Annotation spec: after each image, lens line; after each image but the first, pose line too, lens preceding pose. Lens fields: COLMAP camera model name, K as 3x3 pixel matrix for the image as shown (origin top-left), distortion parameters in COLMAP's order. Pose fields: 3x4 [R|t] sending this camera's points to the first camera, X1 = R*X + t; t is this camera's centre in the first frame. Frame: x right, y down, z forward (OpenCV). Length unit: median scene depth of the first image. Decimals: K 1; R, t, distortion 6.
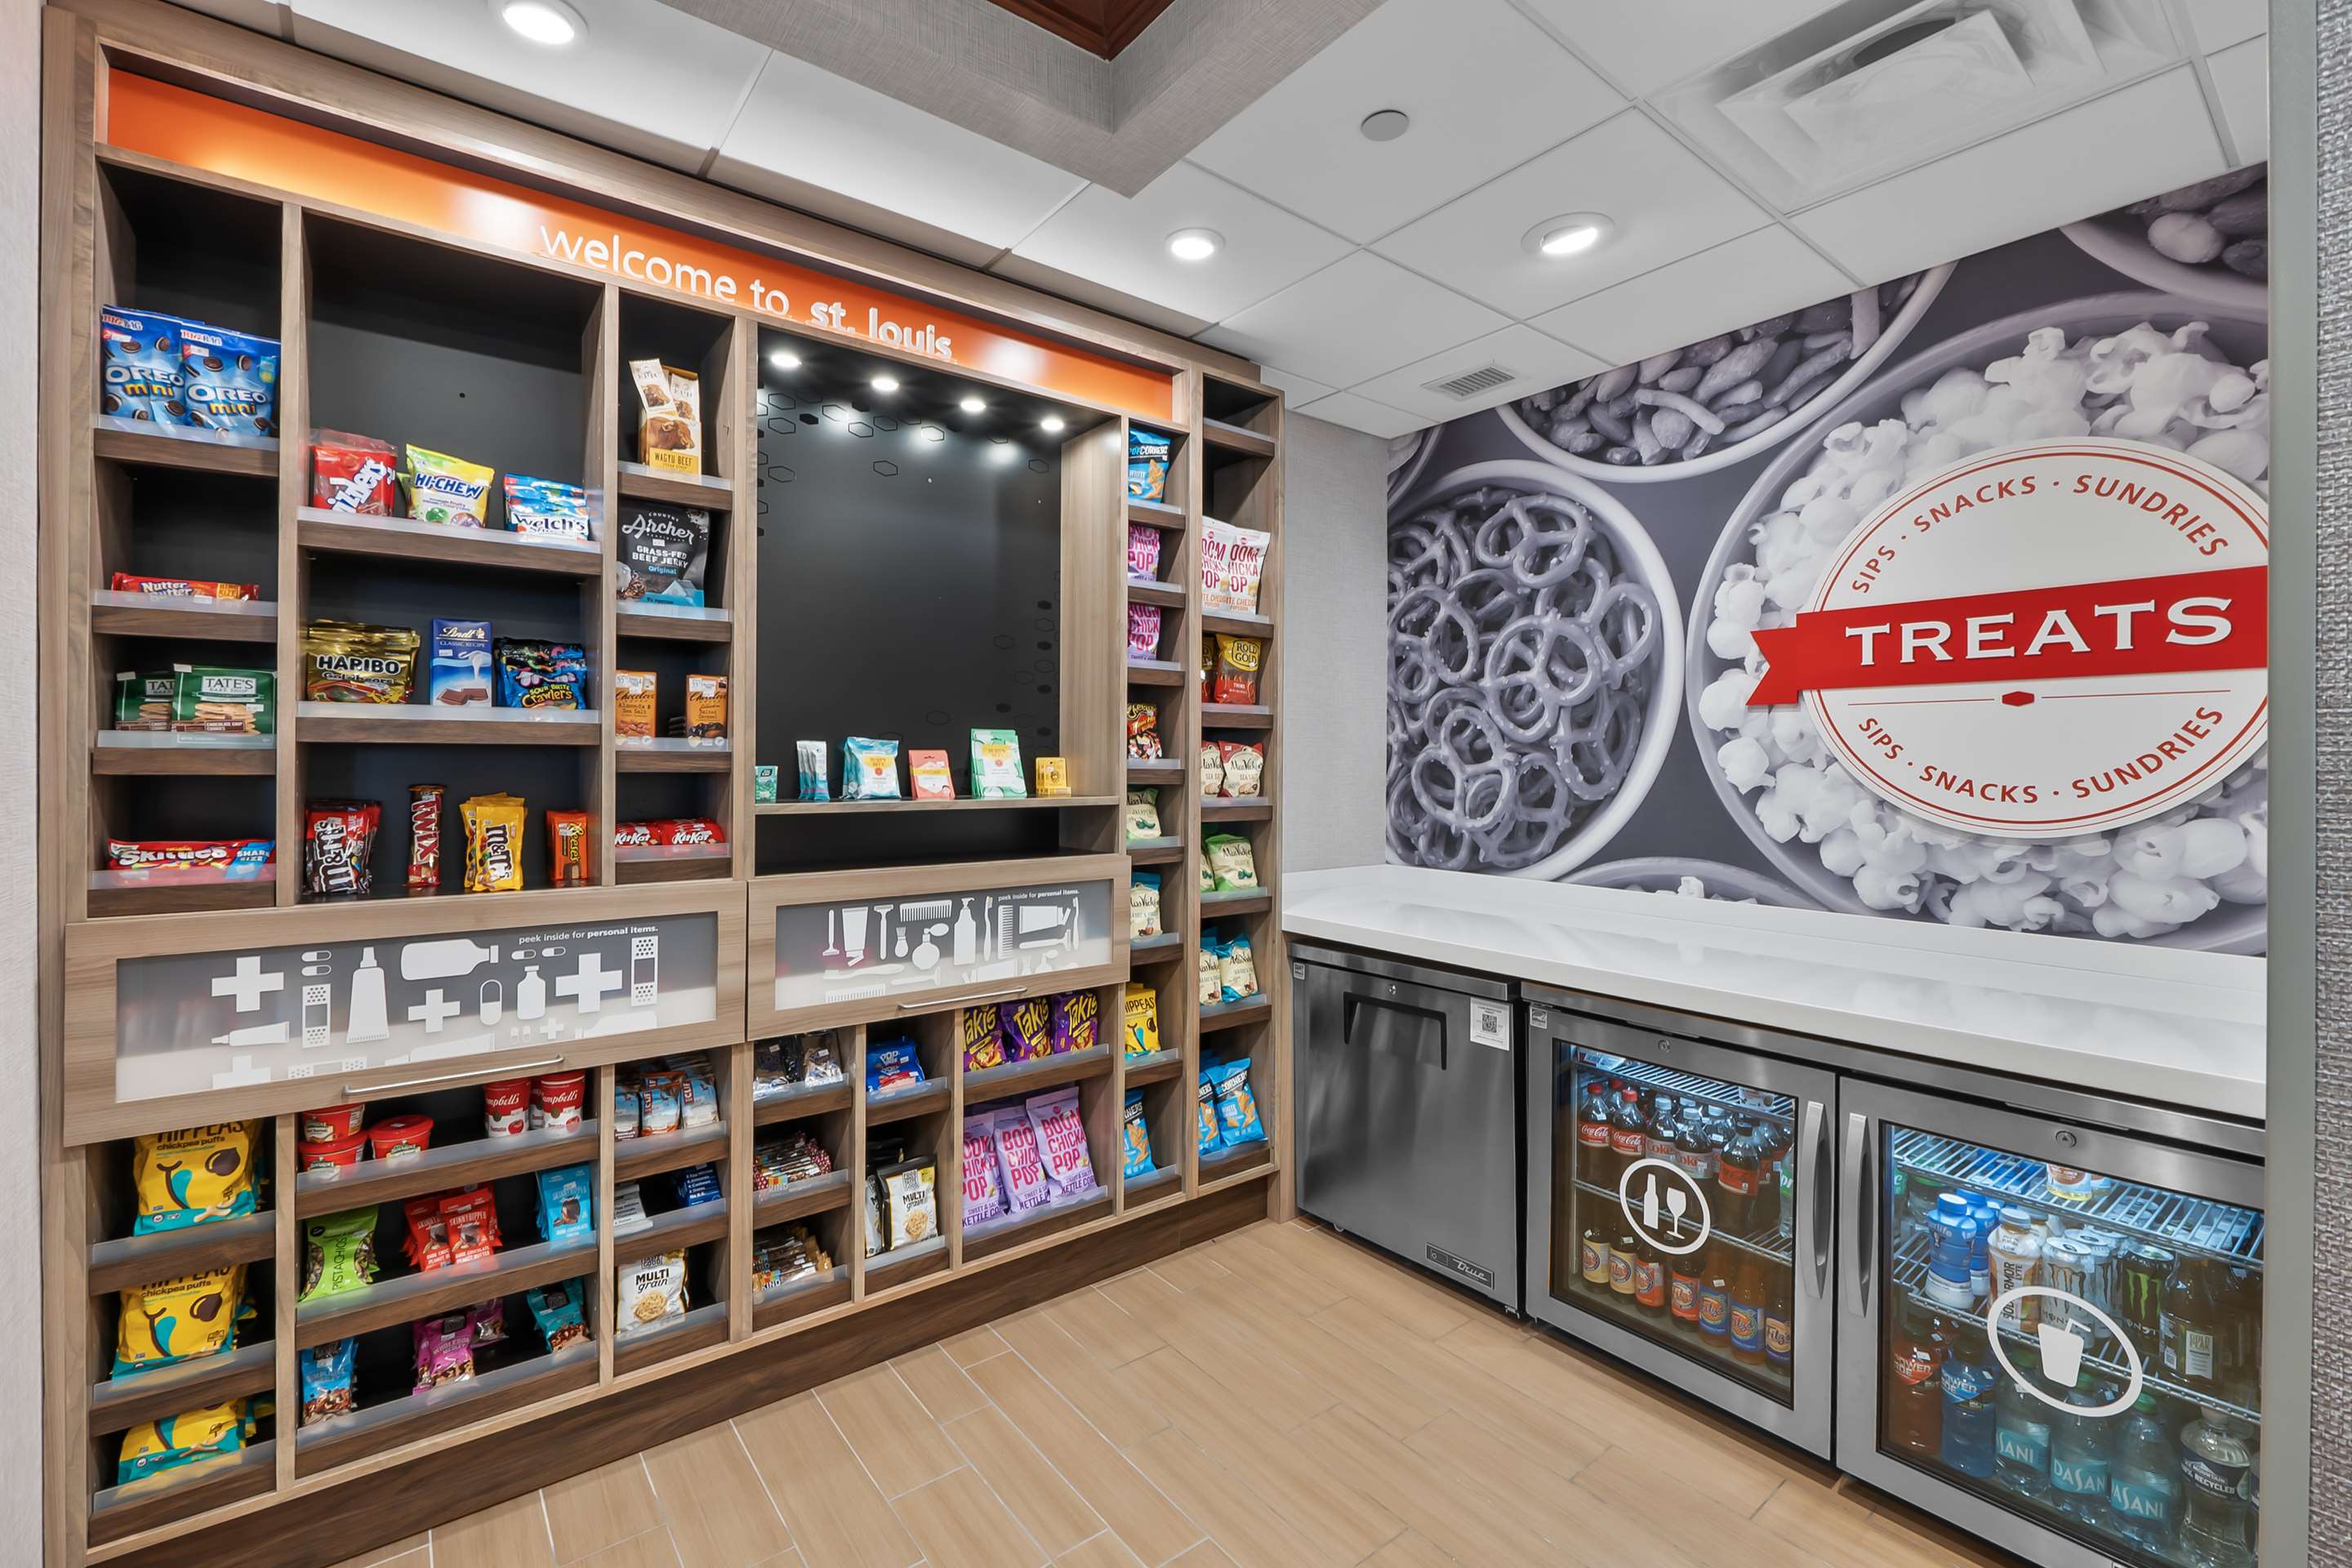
lens RADIAL K [[1007.0, 0, 1176.4], [0, 1007.0, 769.6], [0, 0, 1]] dist [0.001440, 0.000201]
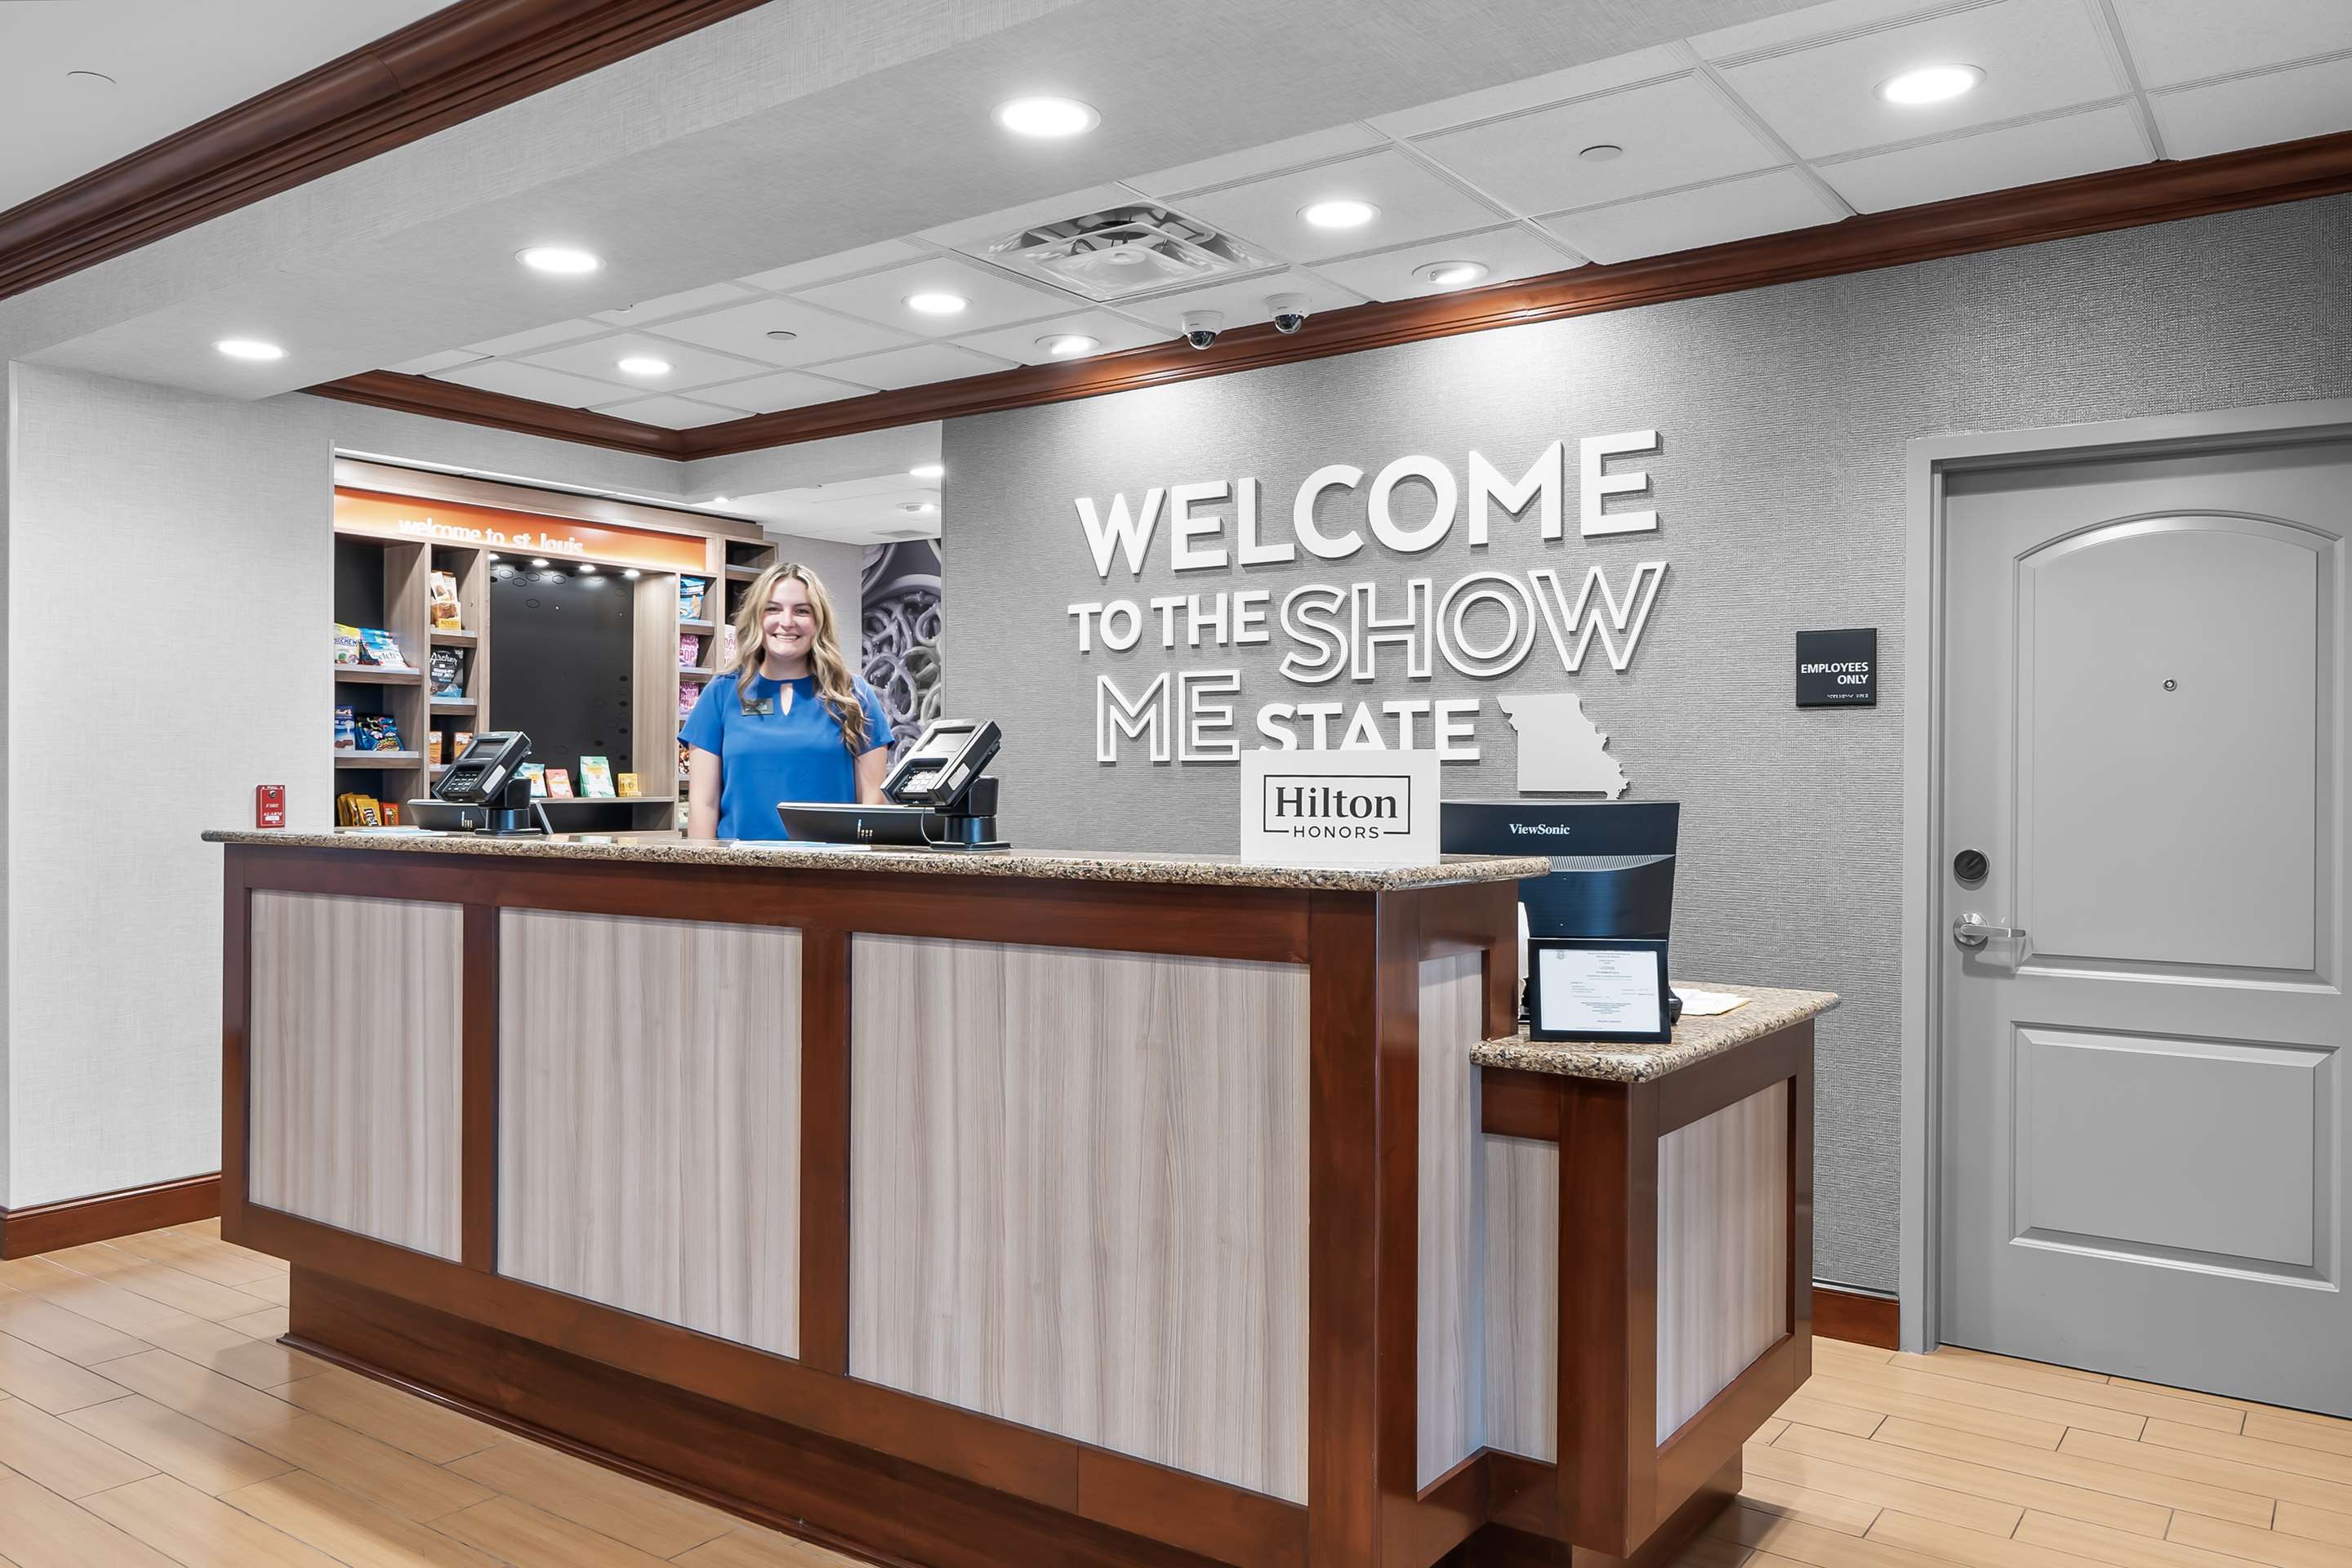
lens RADIAL K [[1723.9, 0, 1176.1], [0, 1723.9, 778.3], [0, 0, 1]] dist [-0.003042, -0.002405]
pose [[0.959941, 0.000310, 0.280202, -0.057237], [0.000952, 0.999990, -0.004369, 0.009042], [-0.280201, 0.004461, 0.959931, -1.964823]]
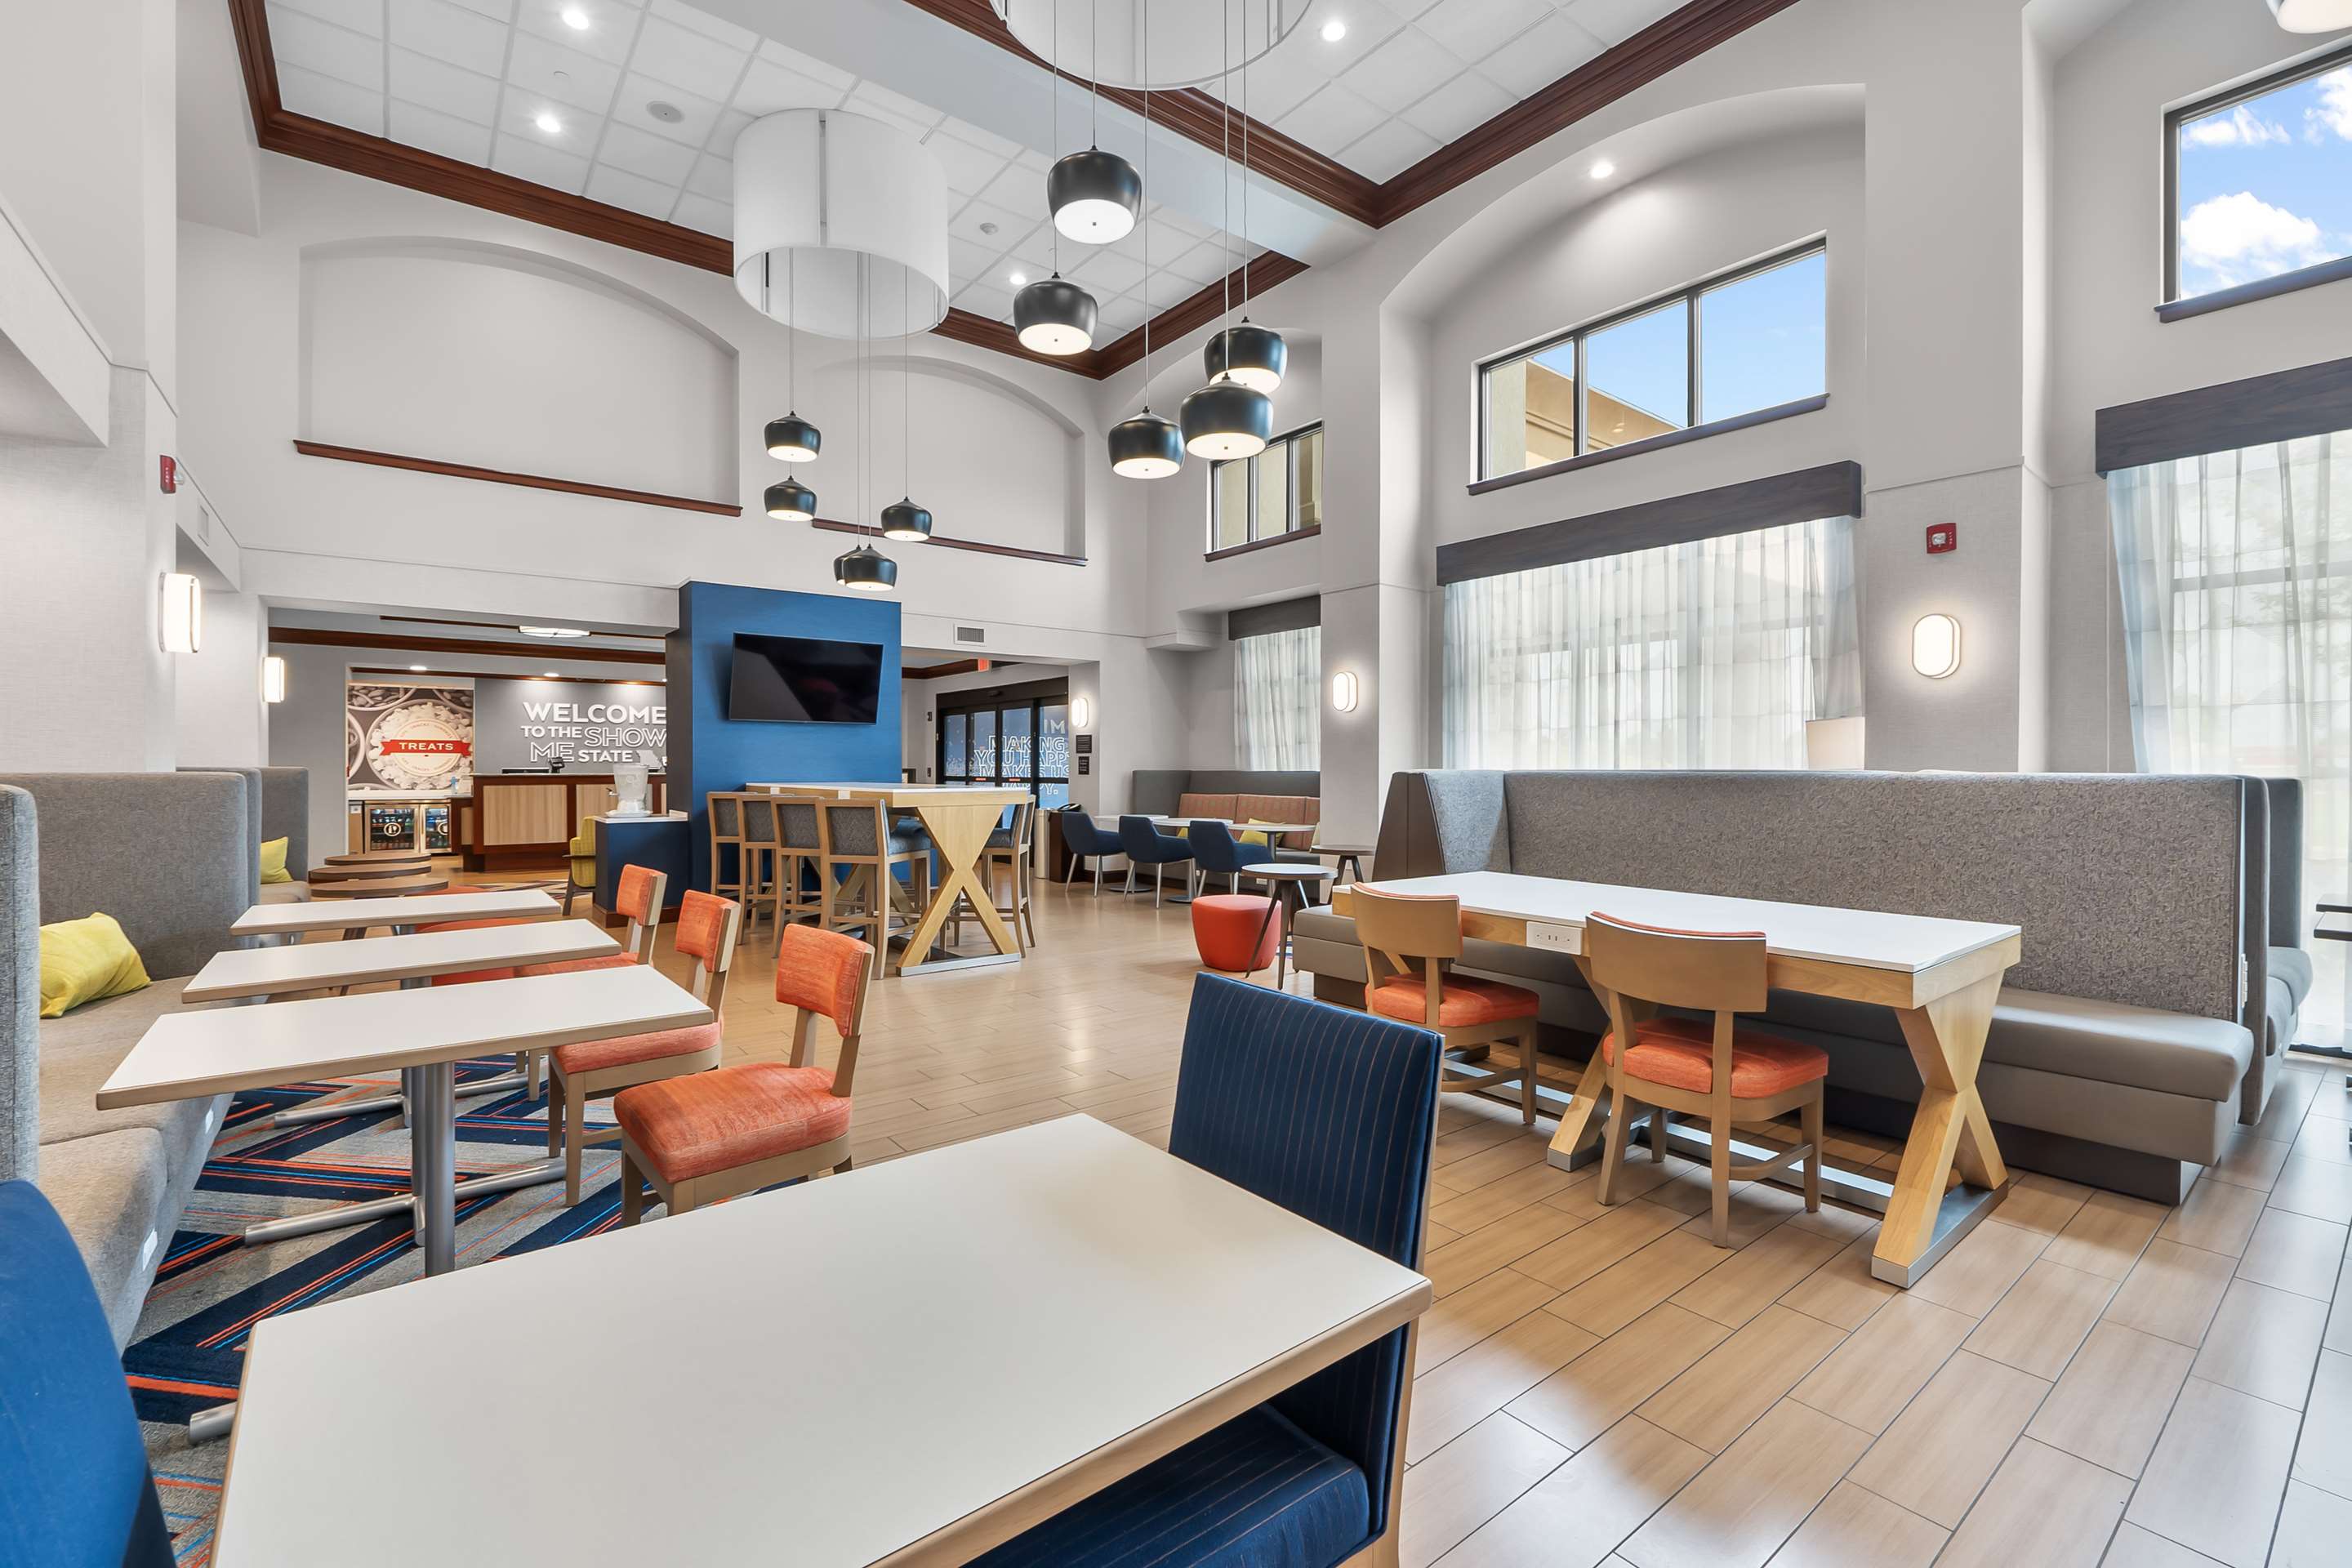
lens RADIAL K [[1007.0, 0, 1168.3], [0, 1007.0, 777.6], [0, 0, 1]] dist [0.001440, 0.000201]
pose [[0.007268, -0.007154, 0.999948, -5.115941], [0.004793, 0.999963, 0.007119, 0.045151], [-0.999962, 0.004741, 0.007302, -3.495973]]
